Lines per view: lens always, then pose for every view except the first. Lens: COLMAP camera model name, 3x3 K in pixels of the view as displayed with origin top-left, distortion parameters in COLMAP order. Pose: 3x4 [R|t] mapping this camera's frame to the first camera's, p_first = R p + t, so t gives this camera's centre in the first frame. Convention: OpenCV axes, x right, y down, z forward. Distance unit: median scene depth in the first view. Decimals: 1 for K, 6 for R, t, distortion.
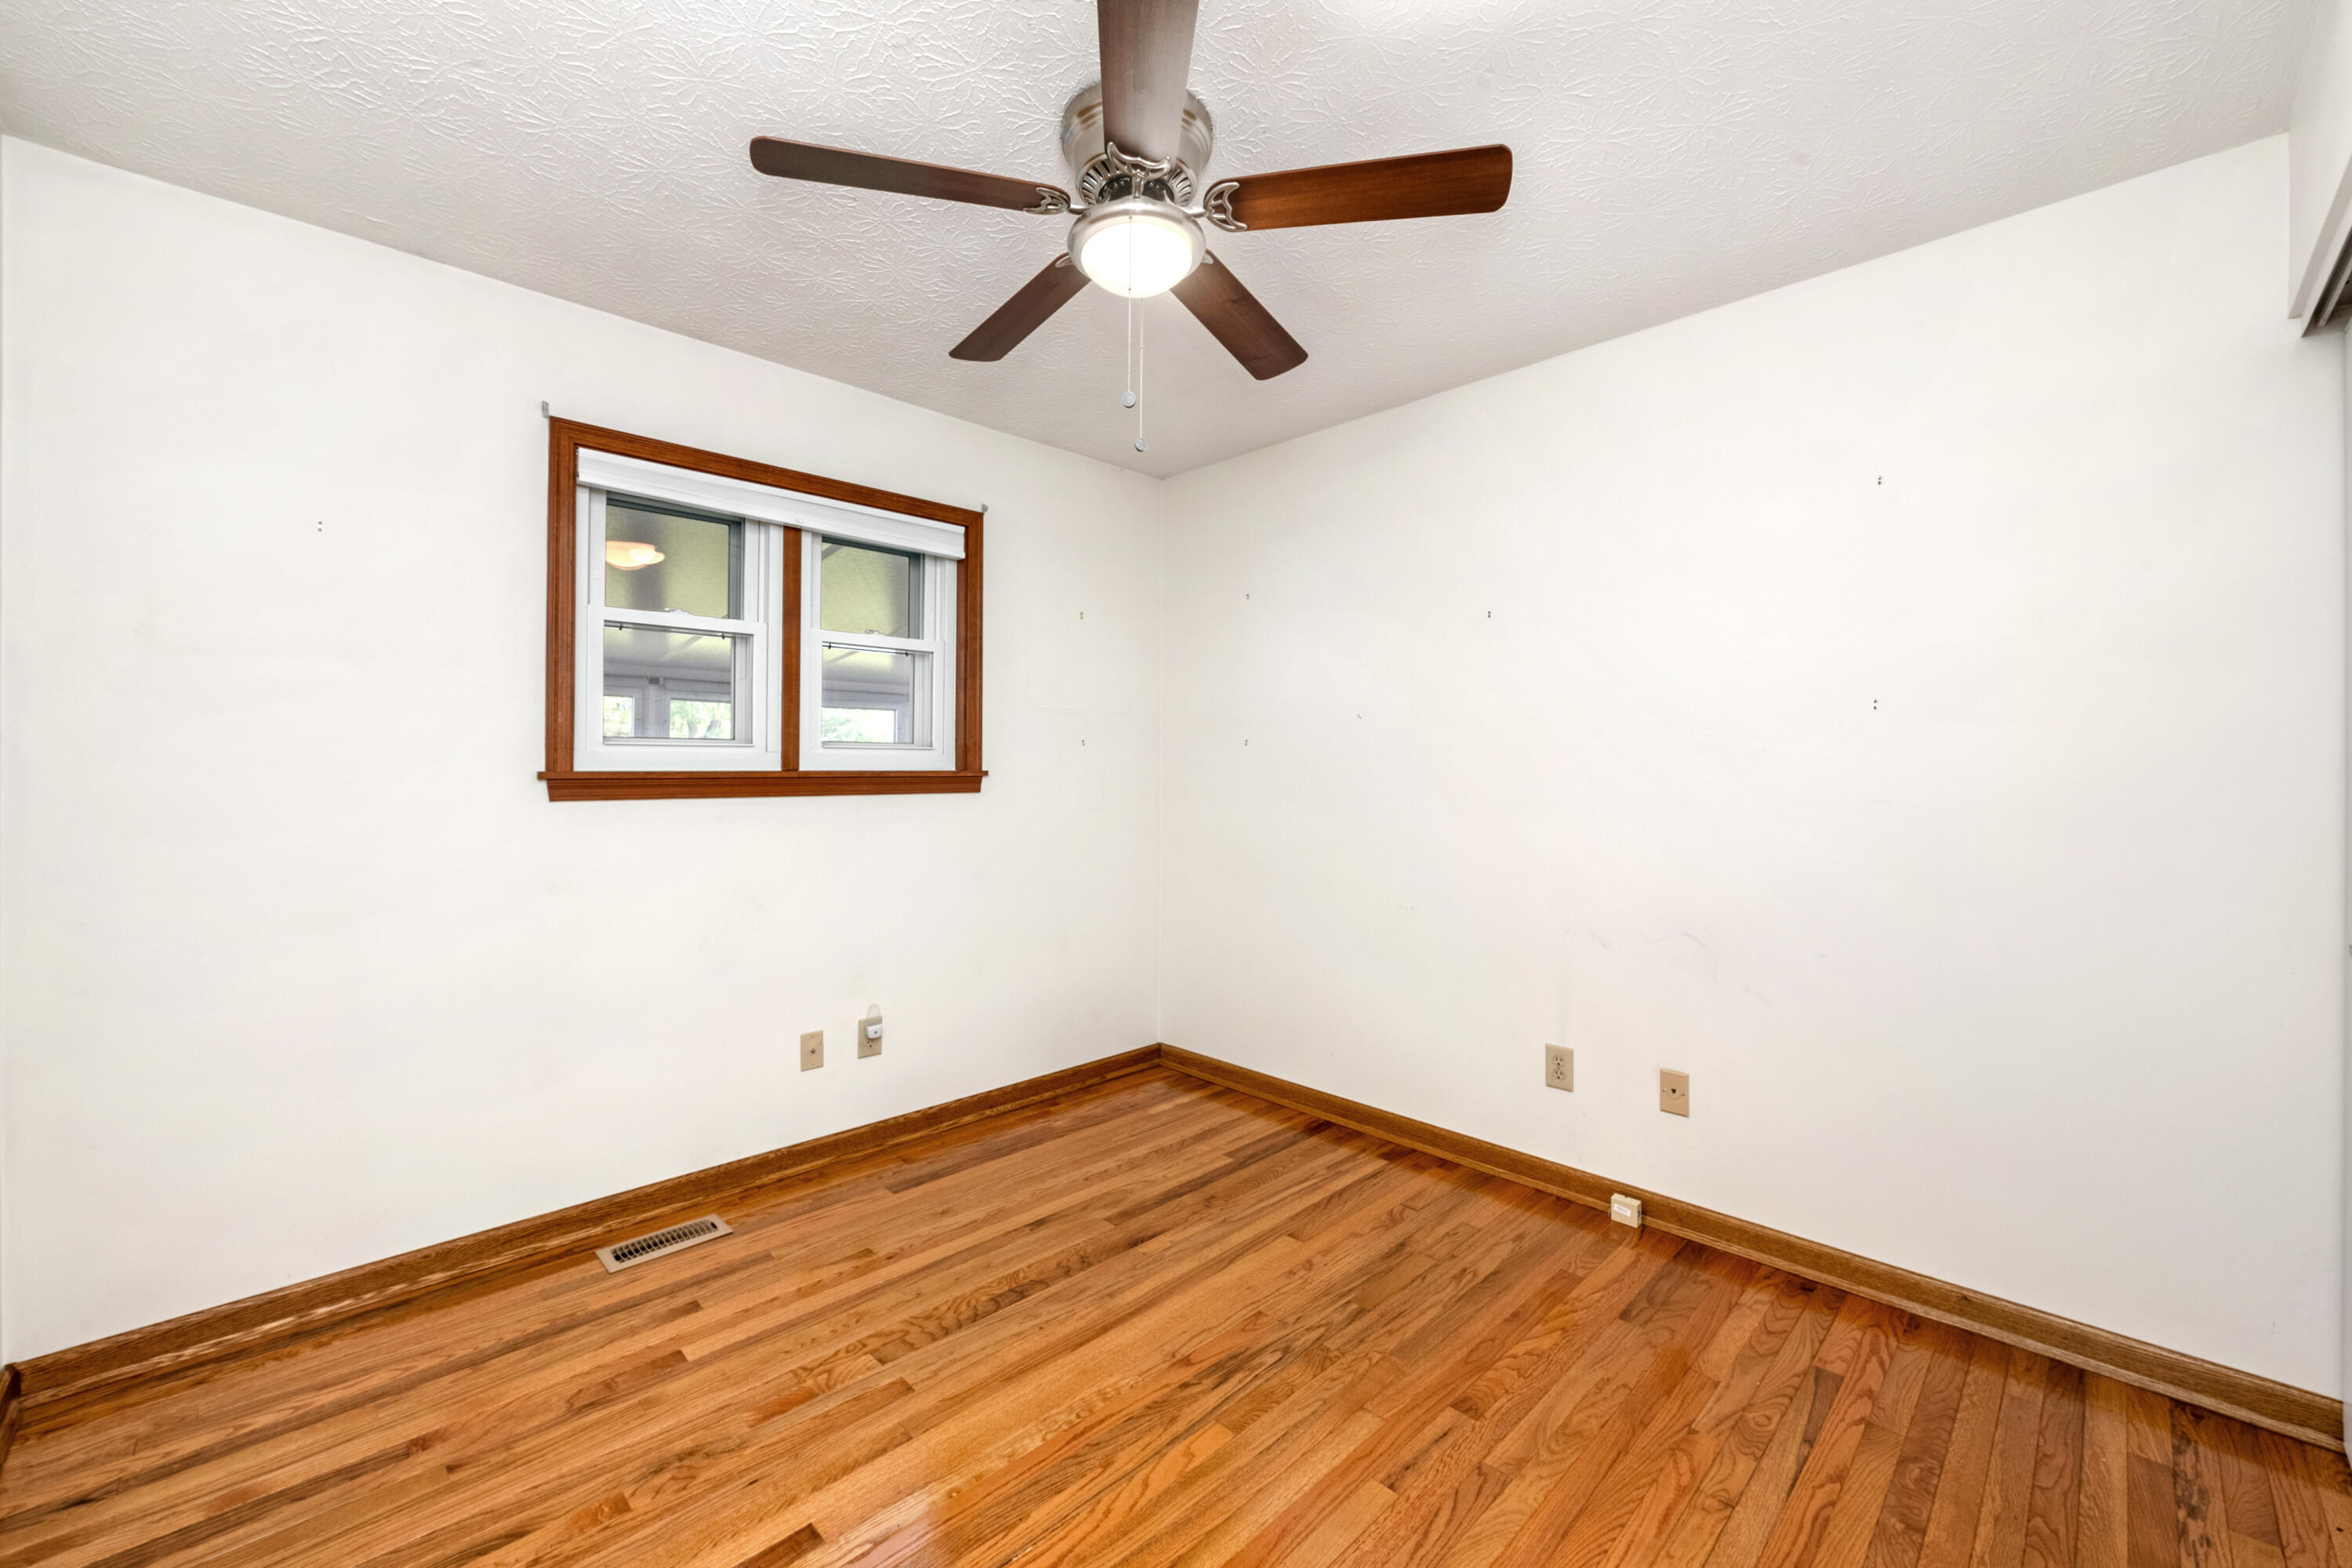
lens RADIAL K [[948.3, 0, 1172.2], [0, 948.3, 771.0], [0, 0, 1]] dist [-0.006629, -0.000374]
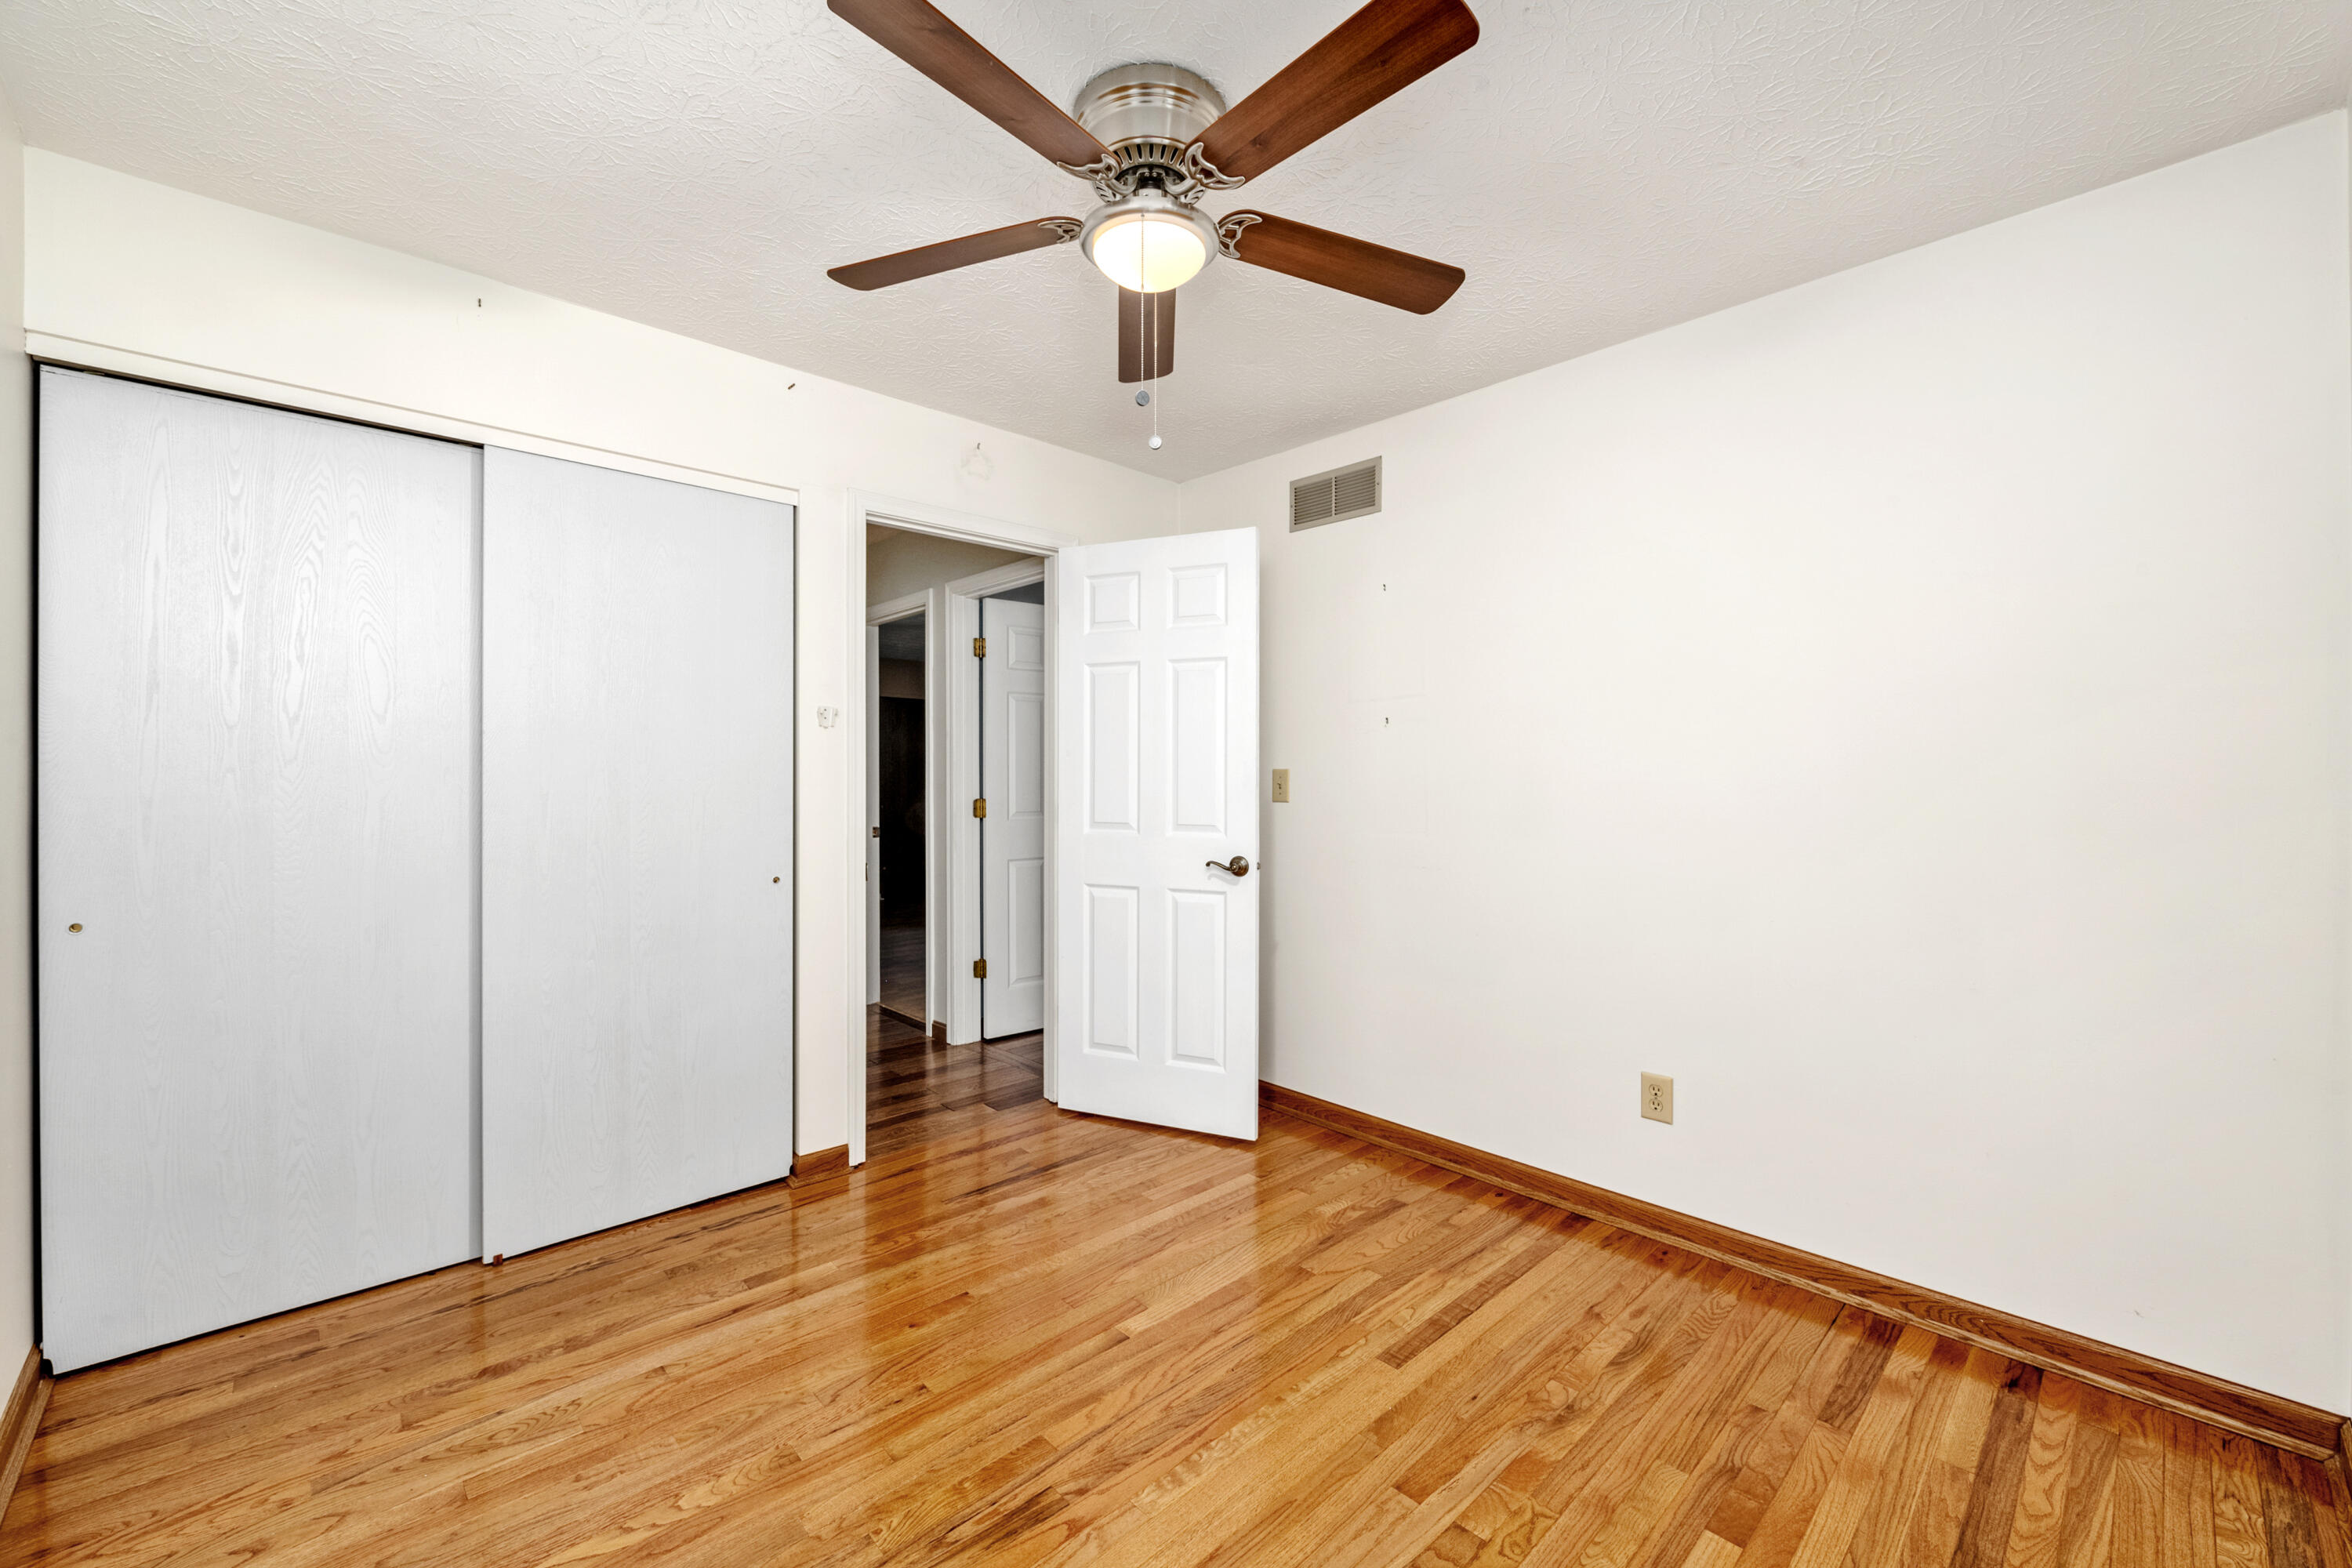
lens RADIAL K [[948.3, 0, 1178.4], [0, 948.3, 784.9], [0, 0, 1]] dist [-0.006629, -0.000374]
pose [[-0.999851, -0.007235, 0.015674, -0.089079], [-0.007109, 0.999942, 0.008075, 0.001894], [-0.015732, 0.007962, -0.999845, 1.977546]]
